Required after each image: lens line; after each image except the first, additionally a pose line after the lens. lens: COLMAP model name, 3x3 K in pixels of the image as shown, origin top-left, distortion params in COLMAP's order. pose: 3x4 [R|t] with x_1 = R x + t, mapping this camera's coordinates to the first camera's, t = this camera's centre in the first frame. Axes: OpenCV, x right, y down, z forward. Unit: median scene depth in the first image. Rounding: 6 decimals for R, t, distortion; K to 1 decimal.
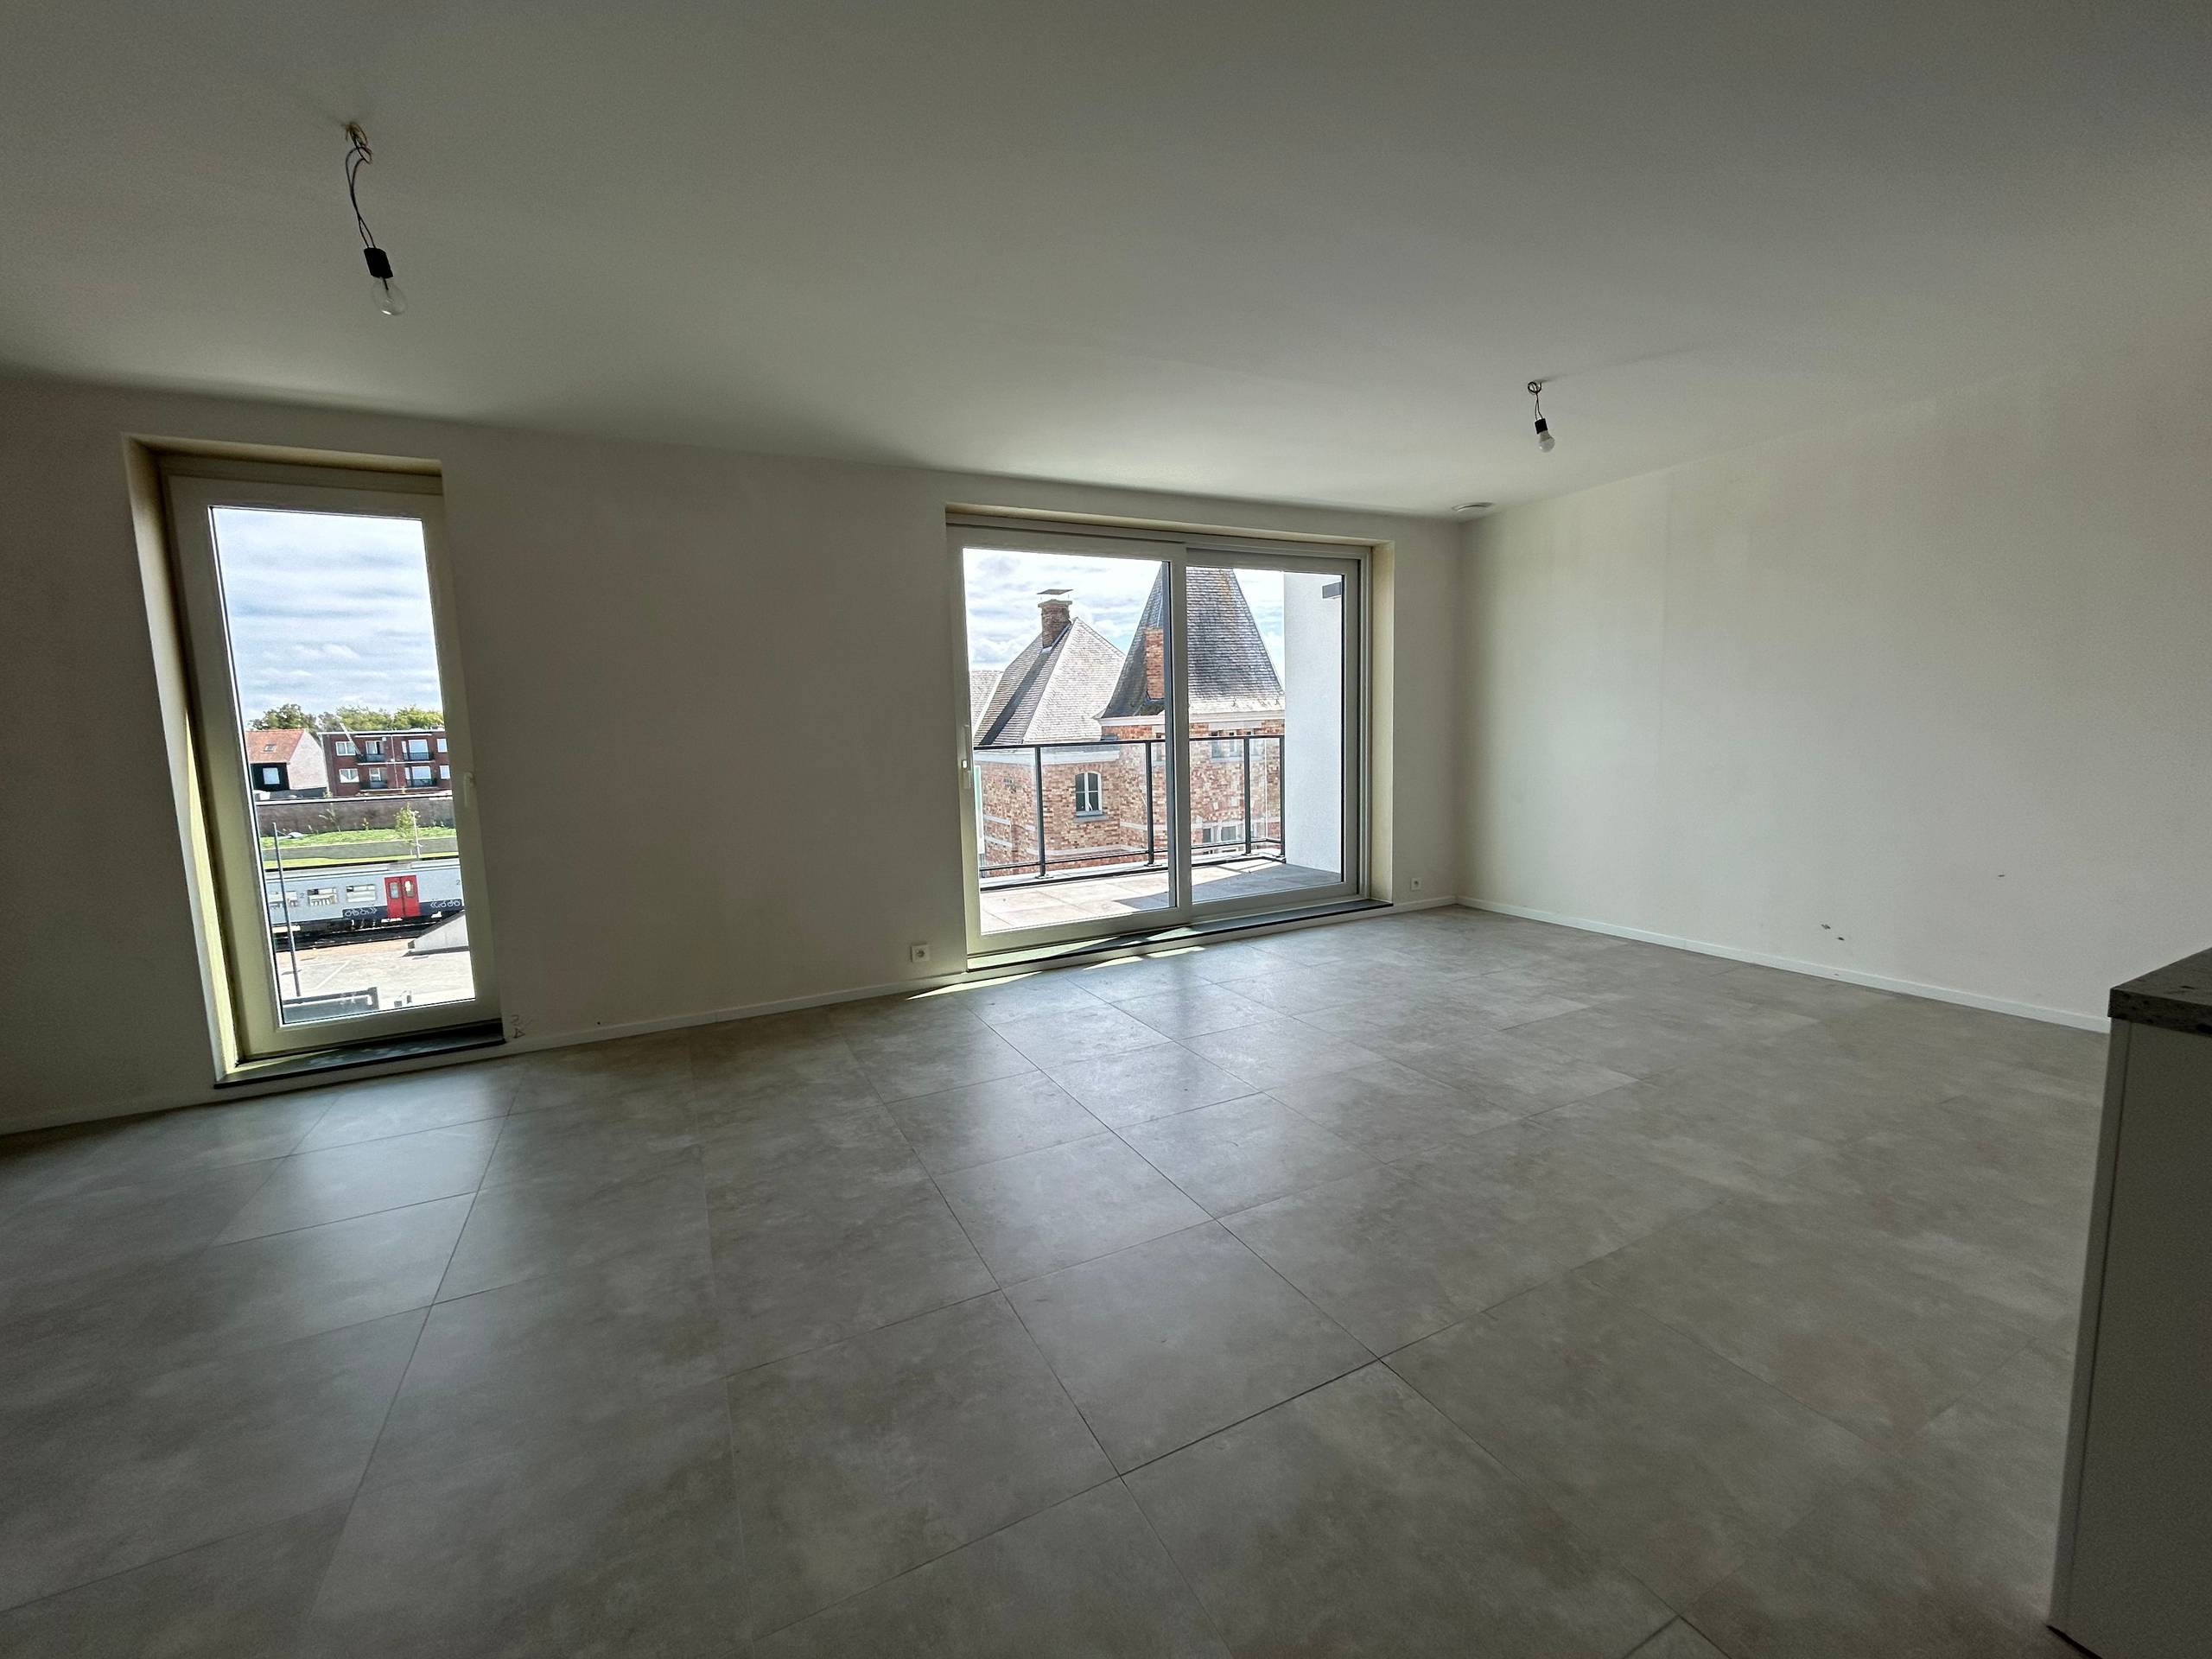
lens RADIAL K [[889.1, 0, 1102.6], [0, 889.1, 832.2], [0, 0, 1]] dist [0.000589, -0.000507]
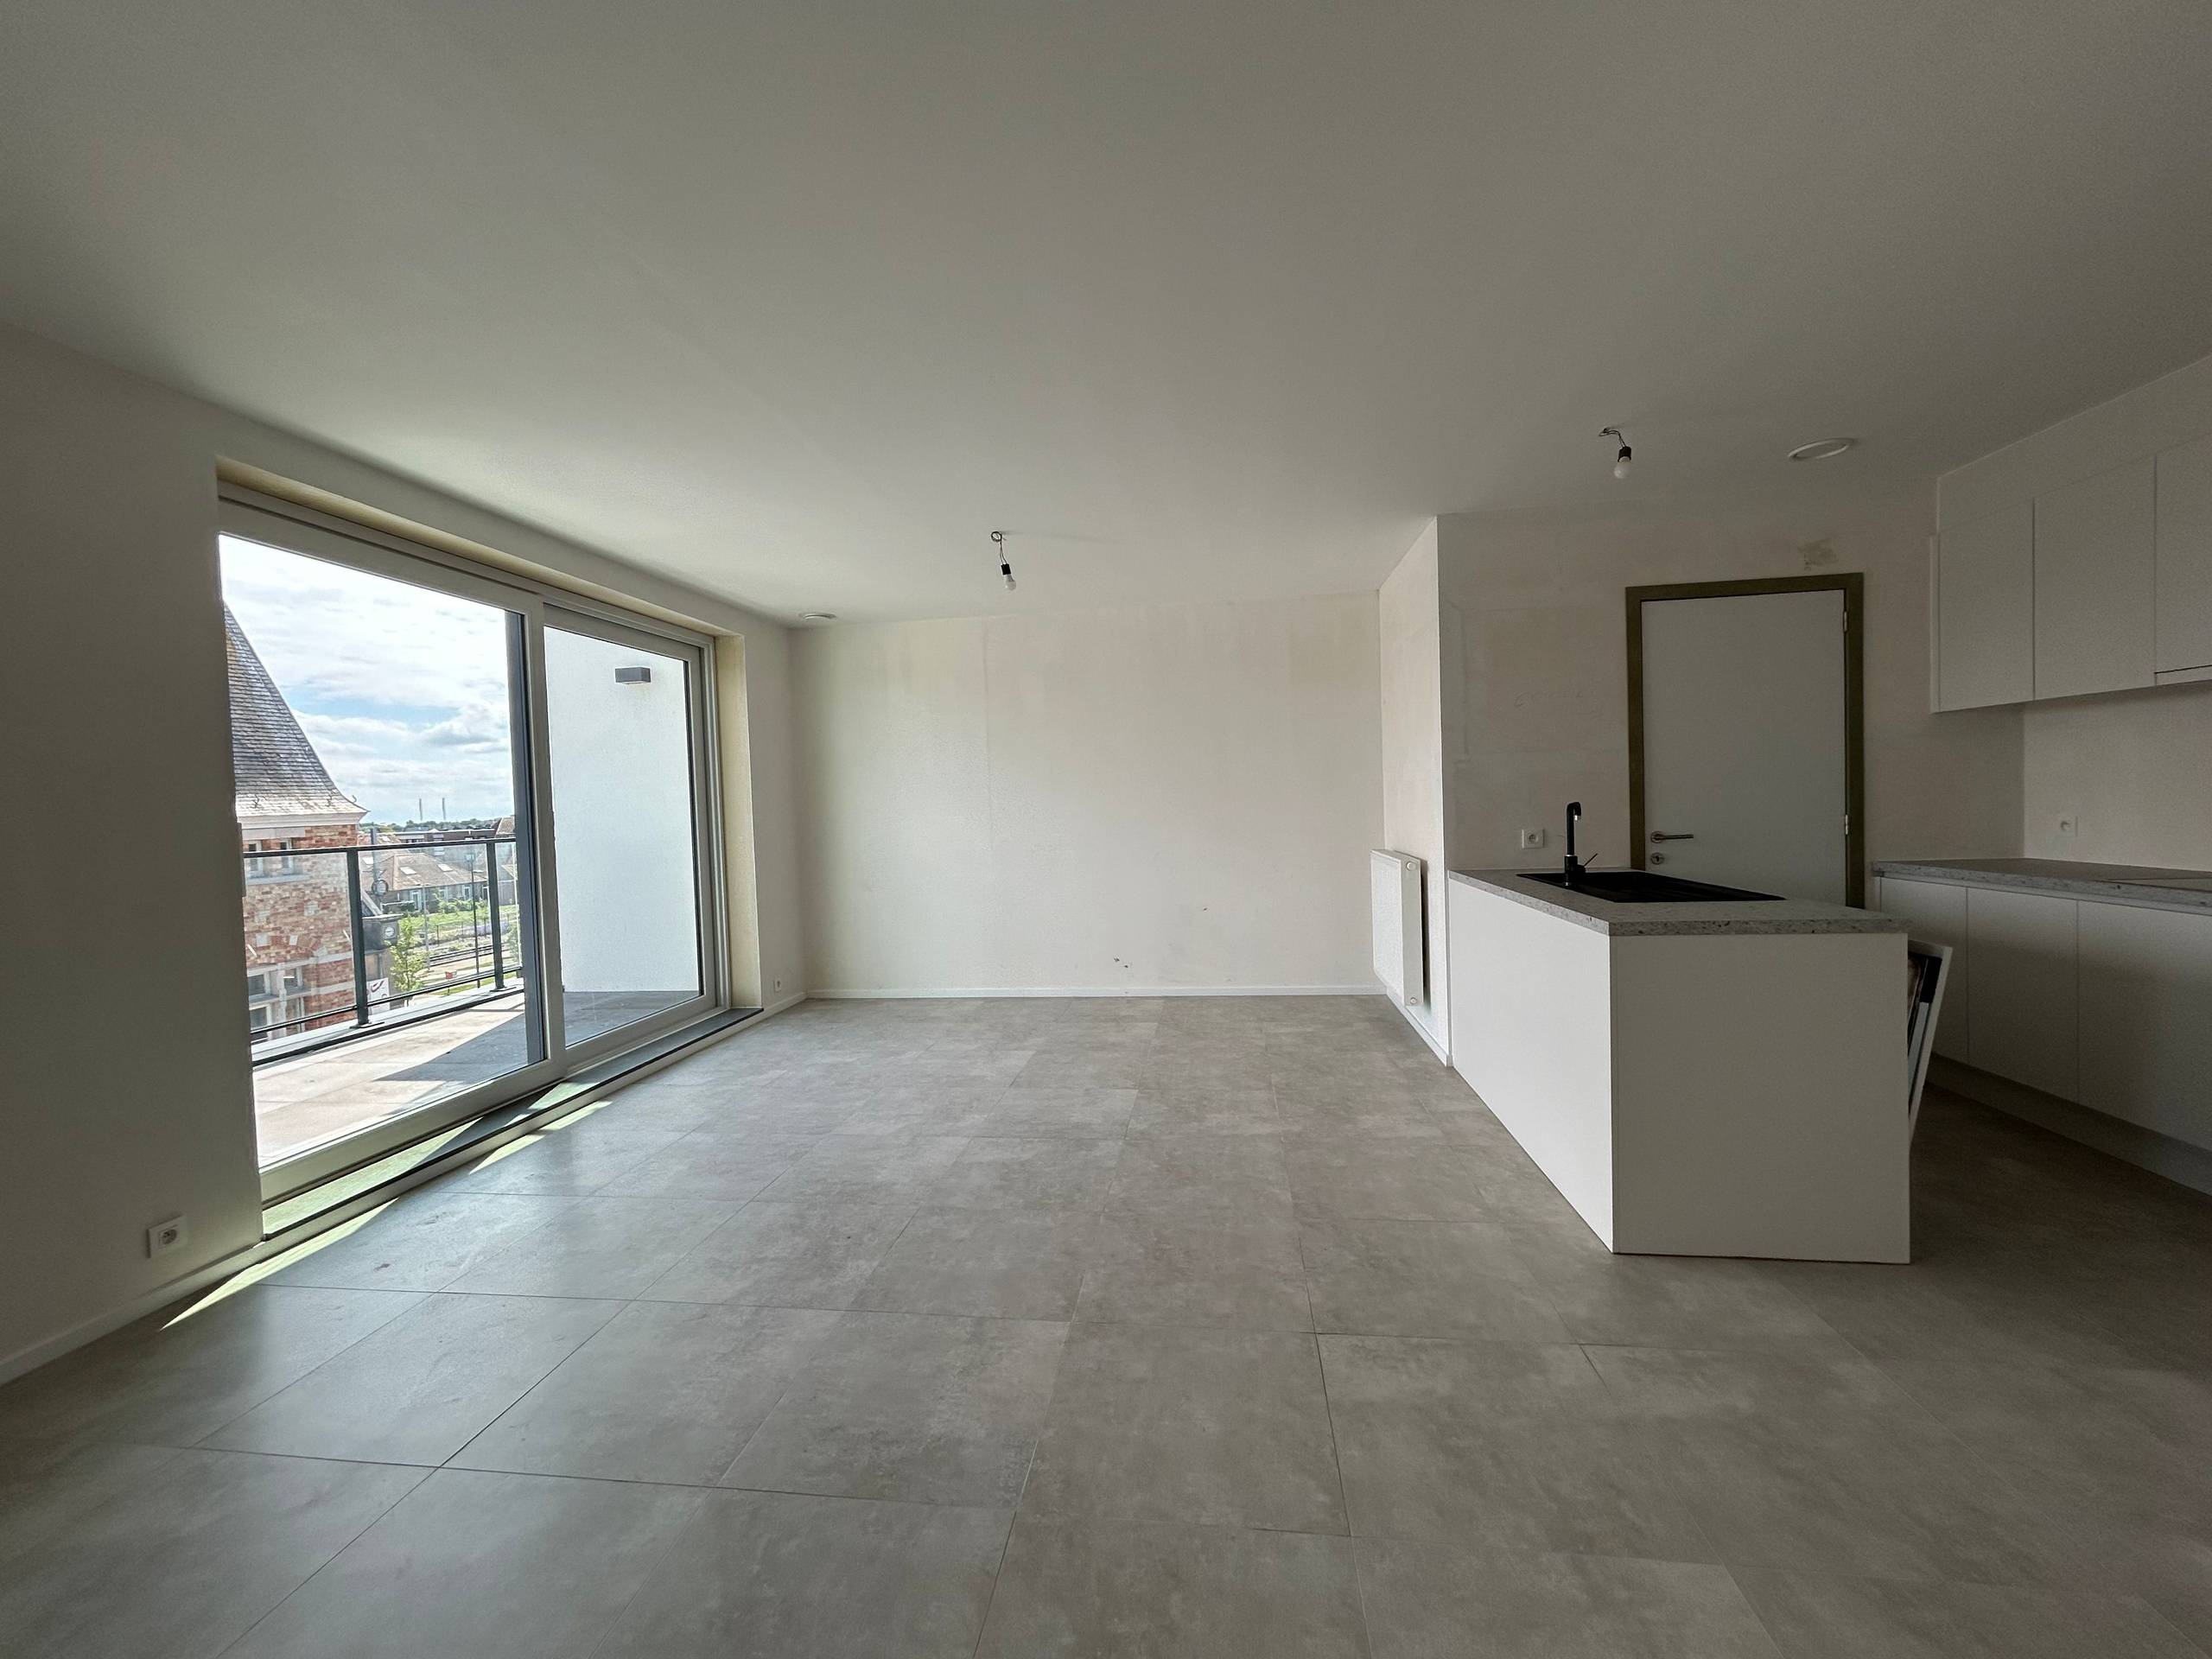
lens RADIAL K [[889.1, 0, 1102.6], [0, 889.1, 832.2], [0, 0, 1]] dist [0.000589, -0.000507]
pose [[0.564274, -0.015796, 0.825437, -0.318329], [0.113302, 0.991838, -0.058474, -0.012084], [-0.817776, 0.126519, 0.561458, 0.189391]]
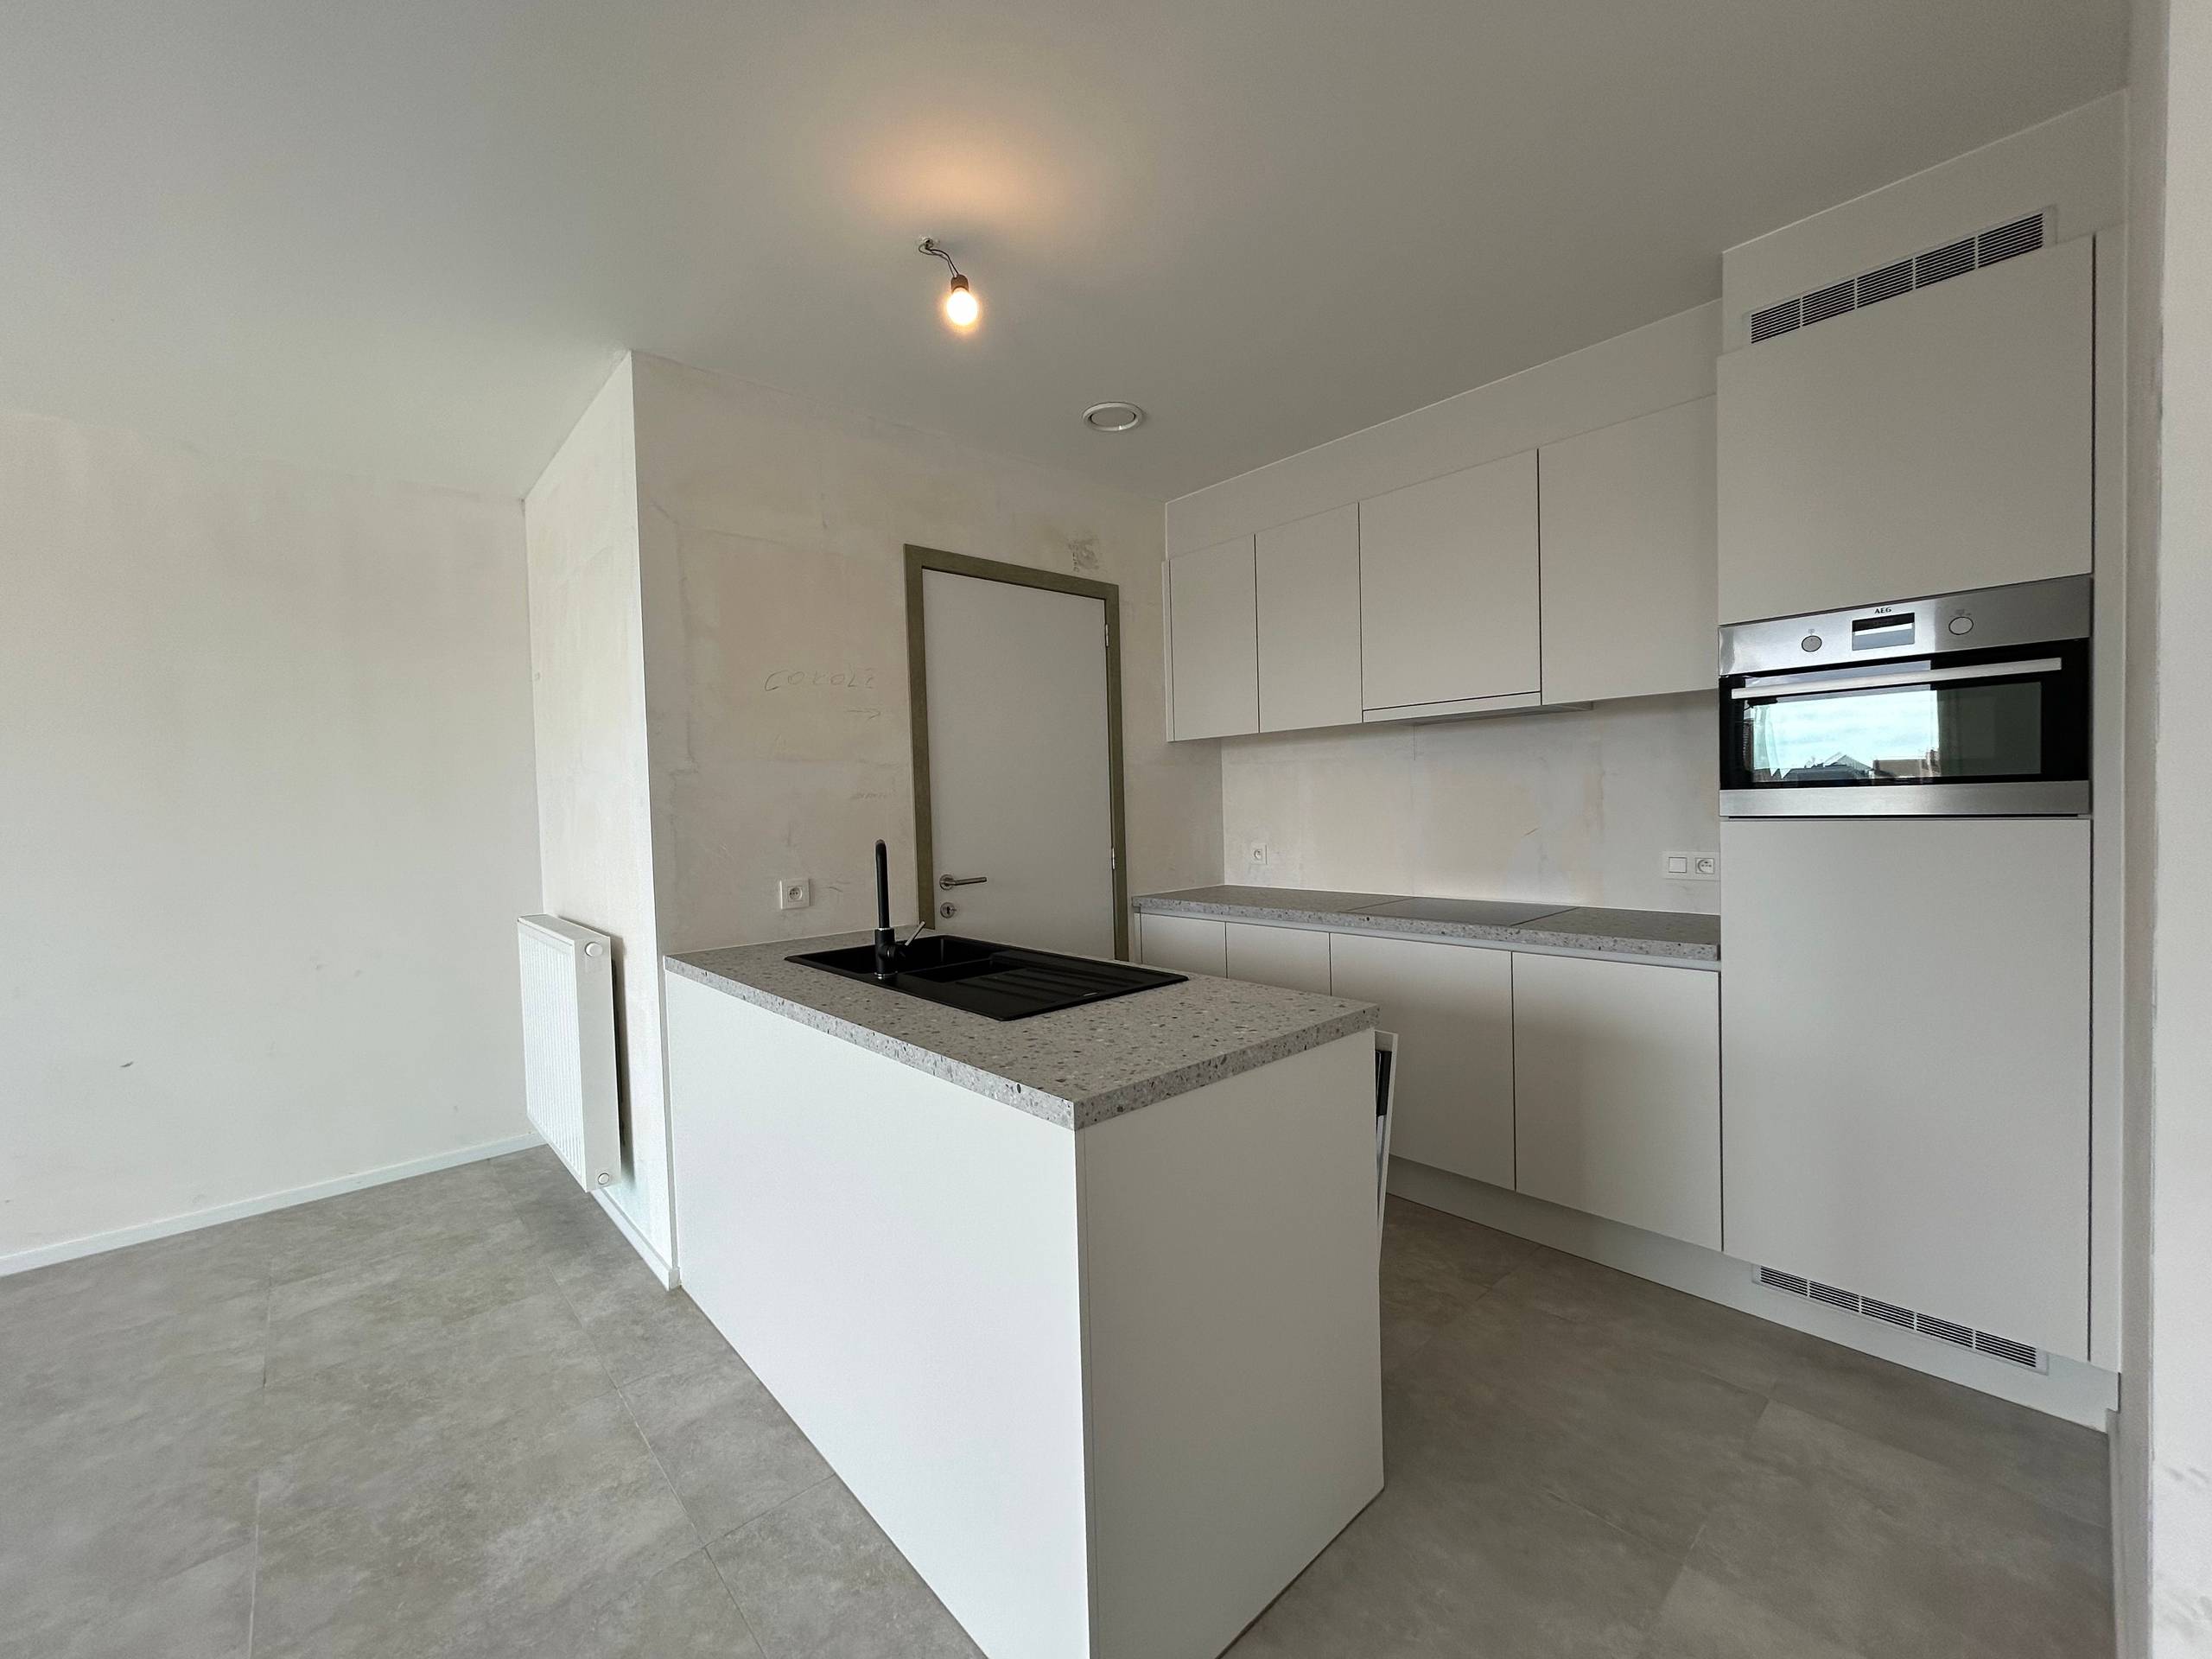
lens RADIAL K [[889.1, 0, 1102.6], [0, 889.1, 832.2], [0, 0, 1]] dist [0.000589, -0.000507]
pose [[-0.265046, 0.007630, 0.964206, 0.038130], [0.150778, 0.987996, 0.033628, -0.038092], [-0.952374, 0.154294, -0.263015, 0.292223]]
